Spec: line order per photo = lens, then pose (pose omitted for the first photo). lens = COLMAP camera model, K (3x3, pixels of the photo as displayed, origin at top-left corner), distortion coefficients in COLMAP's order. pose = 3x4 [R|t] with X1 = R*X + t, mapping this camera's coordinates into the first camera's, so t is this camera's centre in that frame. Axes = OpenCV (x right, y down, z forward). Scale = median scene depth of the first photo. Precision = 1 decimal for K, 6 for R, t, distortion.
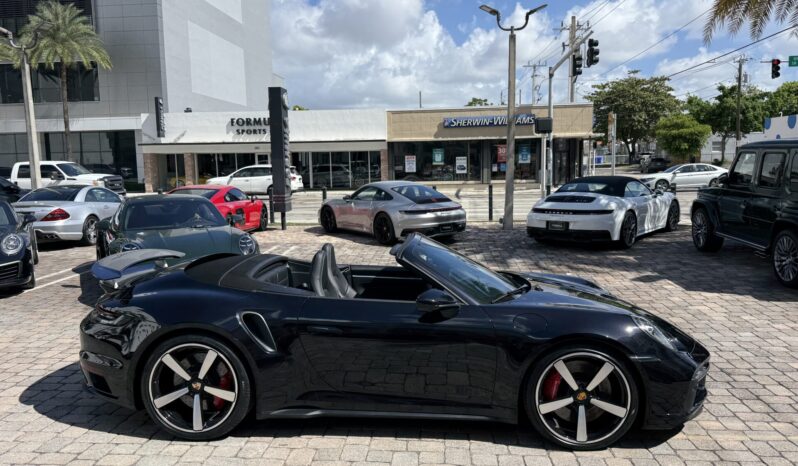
lens RADIAL K [[624.8, 0, 405.1], [0, 624.8, 229.1], [0, 0, 1]] dist [0.028566, 0.001270]
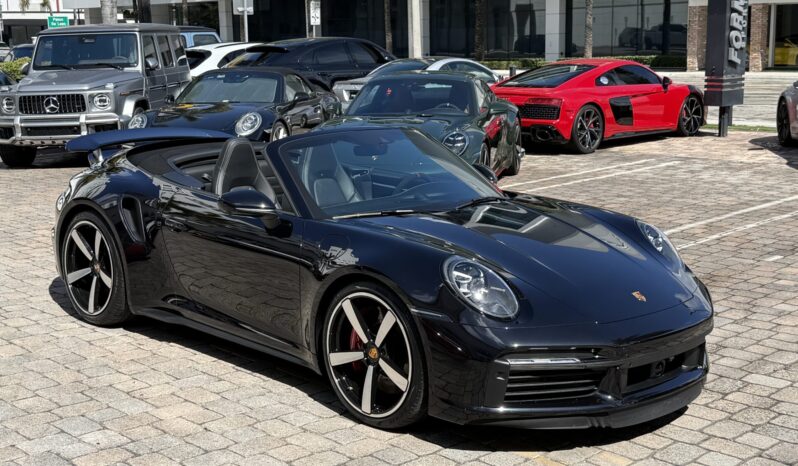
lens RADIAL K [[1080.0, 0, 404.3], [0, 1080.0, 233.7], [0, 0, 1]] dist [0.113957, 0.000000]
pose [[0.742038, 0.122445, -0.659081, 1.073604], [-0.064477, 0.991655, 0.111639, -0.012889], [0.667250, -0.040345, 0.743740, 0.092295]]
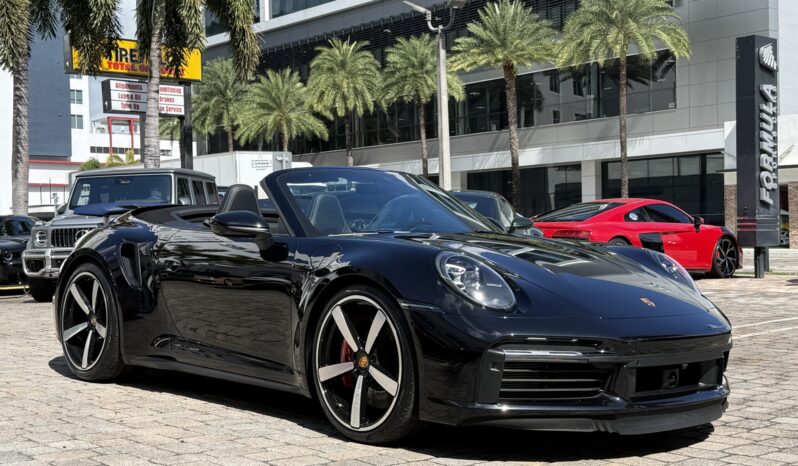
lens RADIAL K [[1080.0, 0, 399.1], [0, 1080.0, 236.7], [0, 0, 1]] dist [0.113957, 0.000000]
pose [[0.711745, 0.005351, -0.702417, 1.089111], [-0.069593, 0.995588, -0.062932, 0.194155], [0.698982, 0.093675, 0.708978, 0.173052]]
